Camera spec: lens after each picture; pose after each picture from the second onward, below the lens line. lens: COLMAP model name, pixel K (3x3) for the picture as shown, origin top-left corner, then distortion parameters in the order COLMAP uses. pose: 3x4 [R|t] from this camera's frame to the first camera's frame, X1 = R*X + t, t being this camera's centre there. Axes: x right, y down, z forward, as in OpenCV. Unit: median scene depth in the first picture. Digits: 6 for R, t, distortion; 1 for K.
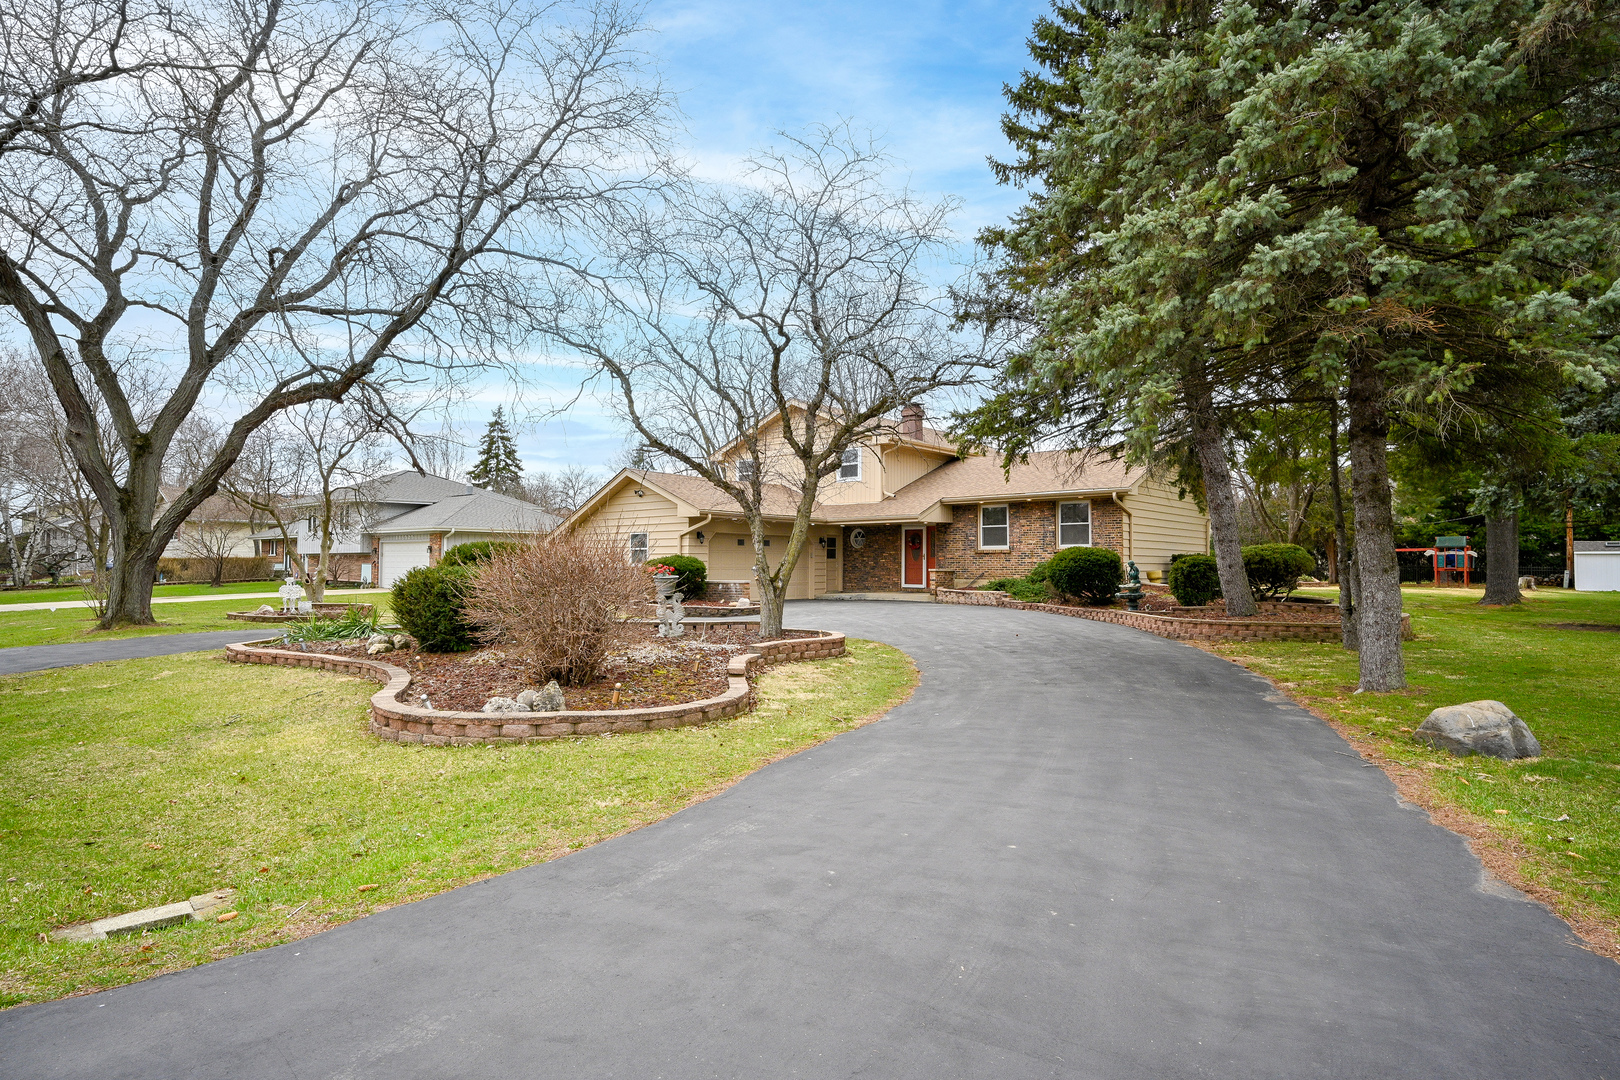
lens RADIAL K [[888.6, 0, 809.9], [0, 888.6, 543.9], [0, 0, 1]] dist [0.000203, -0.000002]
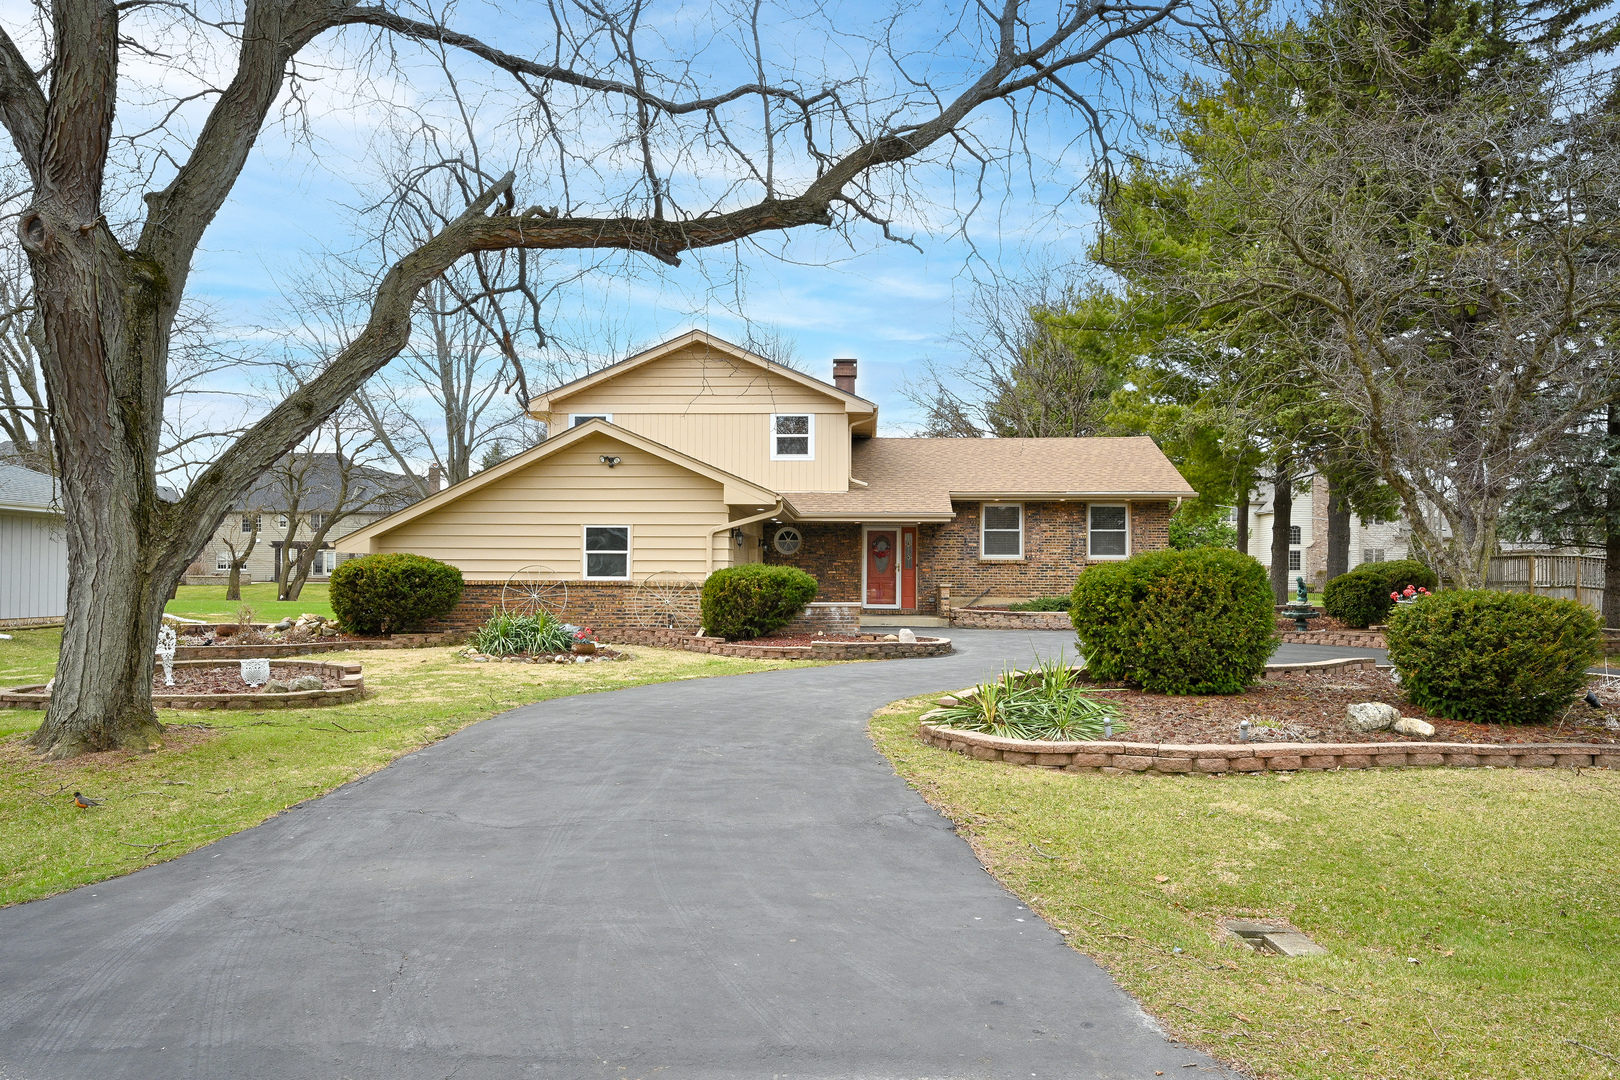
lens RADIAL K [[1123.8, 0, 809.4], [0, 1123.8, 544.6], [0, 0, 1]] dist [-0.000729, -0.000018]
pose [[0.781683, 0.017788, 0.623422, -0.558164], [-0.017396, 0.999826, -0.006716, 0.002733], [-0.623433, -0.005595, 0.781856, 0.315957]]
